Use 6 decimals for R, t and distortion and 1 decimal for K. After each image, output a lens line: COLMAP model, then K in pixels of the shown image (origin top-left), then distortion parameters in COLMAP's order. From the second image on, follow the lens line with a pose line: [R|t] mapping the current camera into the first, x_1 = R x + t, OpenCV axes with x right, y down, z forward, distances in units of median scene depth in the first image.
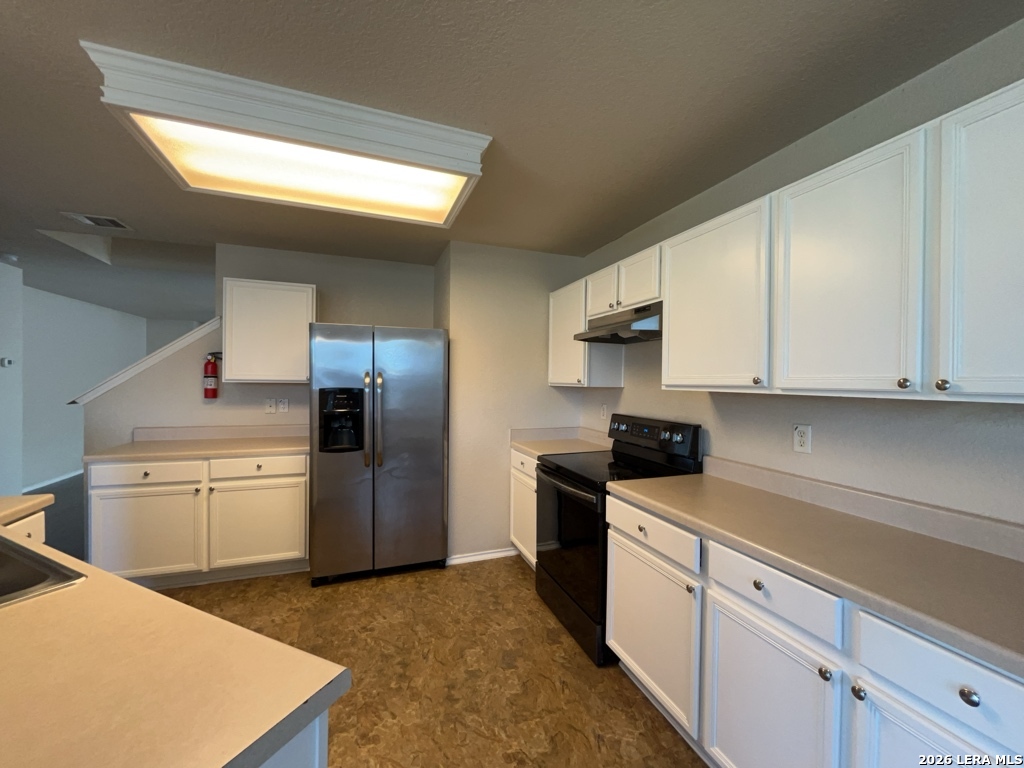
lens RADIAL K [[413.0, 0, 513.8], [0, 413.0, 385.4], [0, 0, 1]] dist [-0.003886, -0.000020]
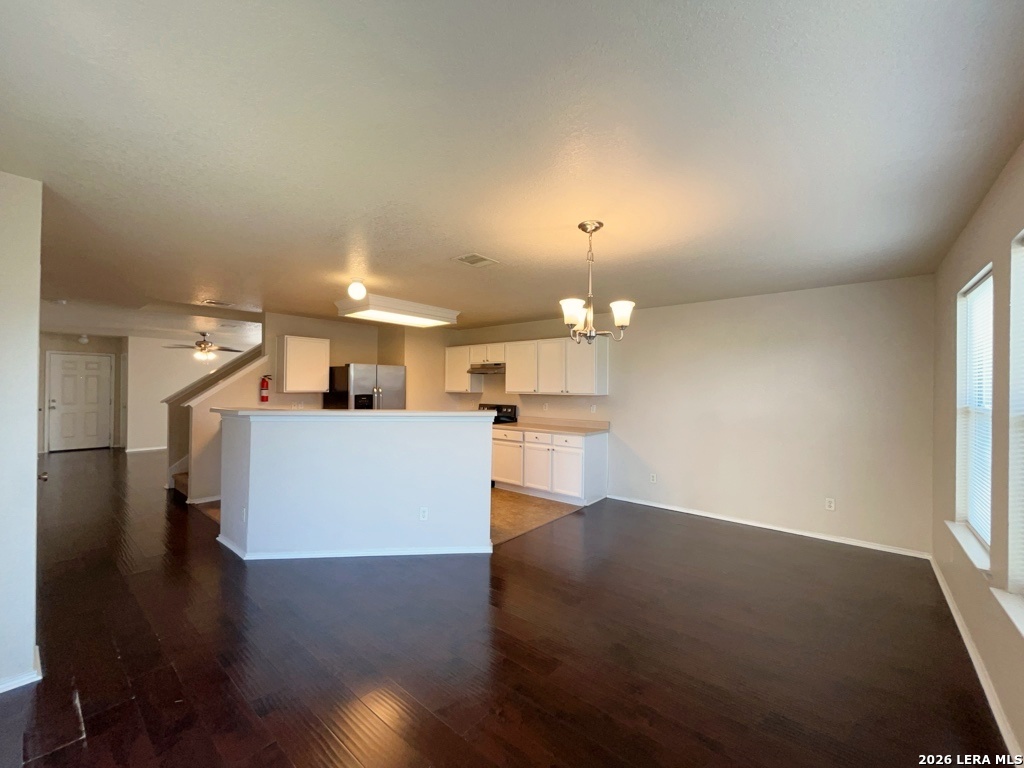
lens RADIAL K [[413.0, 0, 516.8], [0, 413.0, 385.3], [0, 0, 1]] dist [-0.003886, -0.000020]
pose [[0.862607, -0.004035, 0.505858, -0.794749], [0.007658, 0.999958, -0.005082, -0.022974], [-0.505817, 0.008258, 0.862602, -1.181351]]
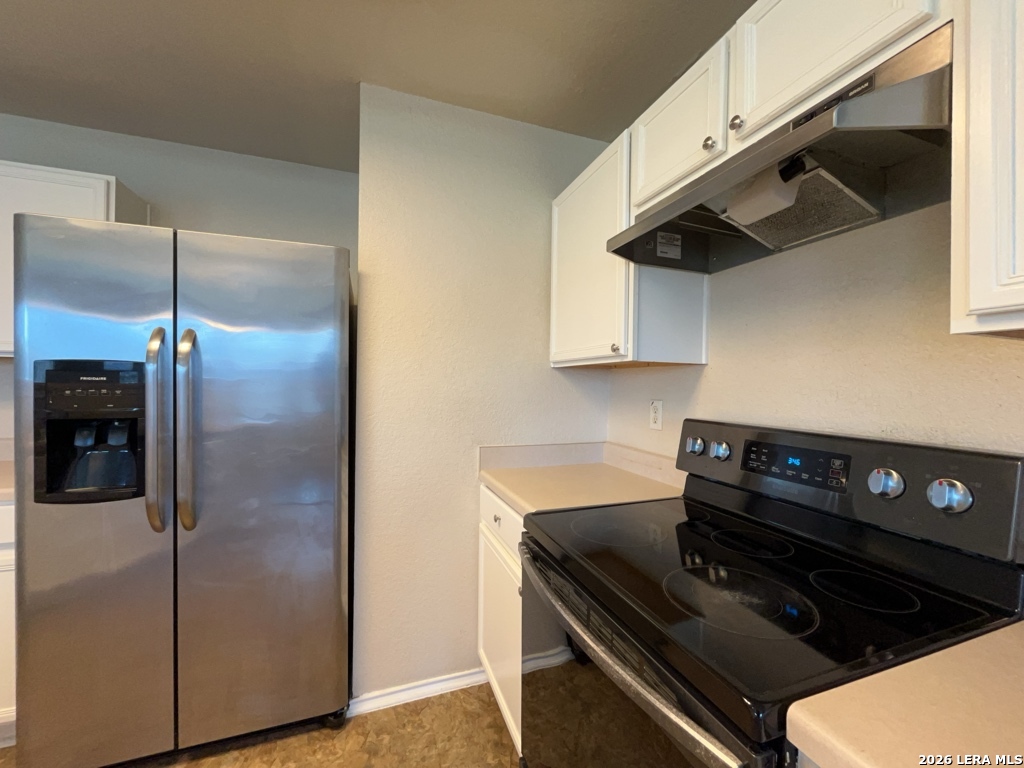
lens RADIAL K [[413.0, 0, 514.7], [0, 413.0, 387.9], [0, 0, 1]] dist [-0.003886, -0.000020]
pose [[0.999969, 0.001324, -0.007742, 0.049208], [-0.001359, 0.999989, -0.004445, 0.036907], [0.007736, 0.004455, 0.999960, 0.543335]]
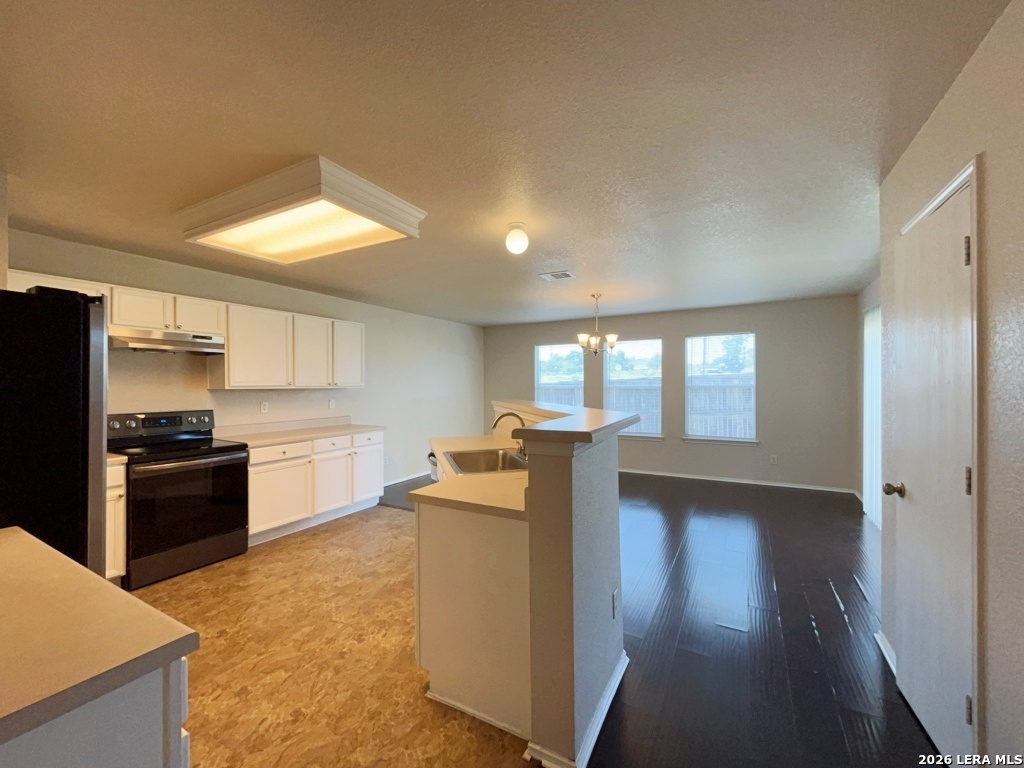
lens RADIAL K [[413.0, 0, 517.6], [0, 413.0, 384.5], [0, 0, 1]] dist [-0.003886, -0.000020]
pose [[-0.652562, -0.014338, 0.757600, -1.301618], [0.001288, 0.999799, 0.020032, -0.030909], [-0.757735, 0.014048, -0.652412, 0.903334]]
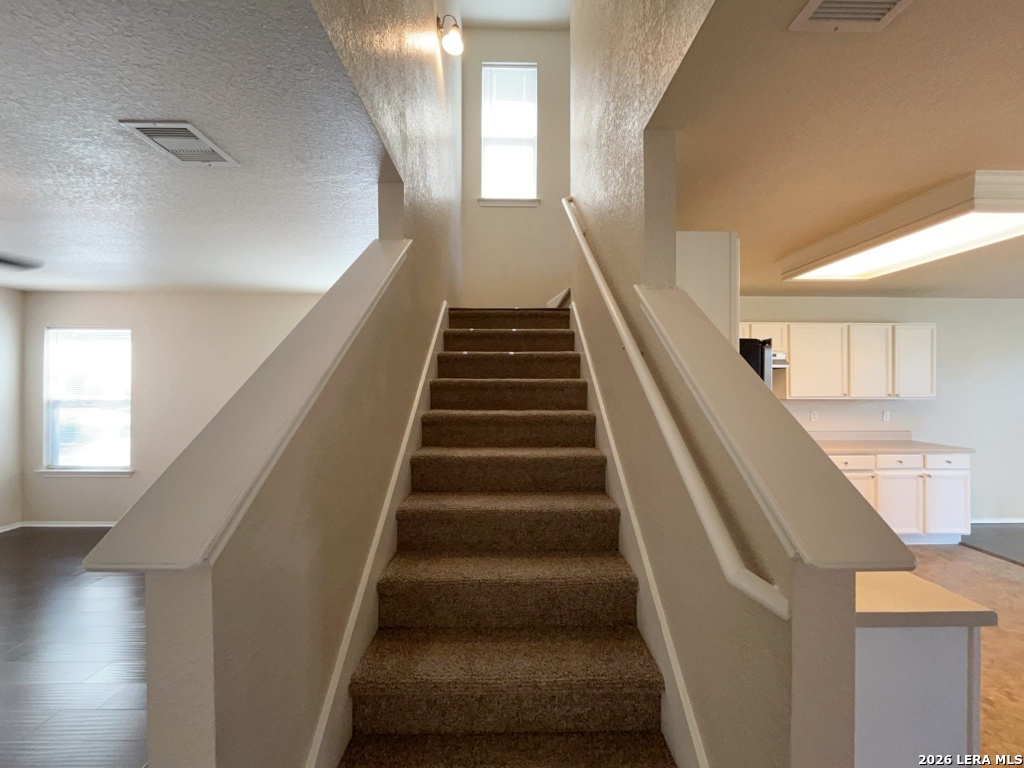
lens RADIAL K [[413.0, 0, 517.0], [0, 413.0, 384.0], [0, 0, 1]] dist [-0.003886, -0.000020]
pose [[0.333378, -0.008645, 0.942753, -1.430156], [0.014487, 0.999887, 0.004046, -0.065715], [-0.942682, 0.012308, 0.333466, 1.169670]]
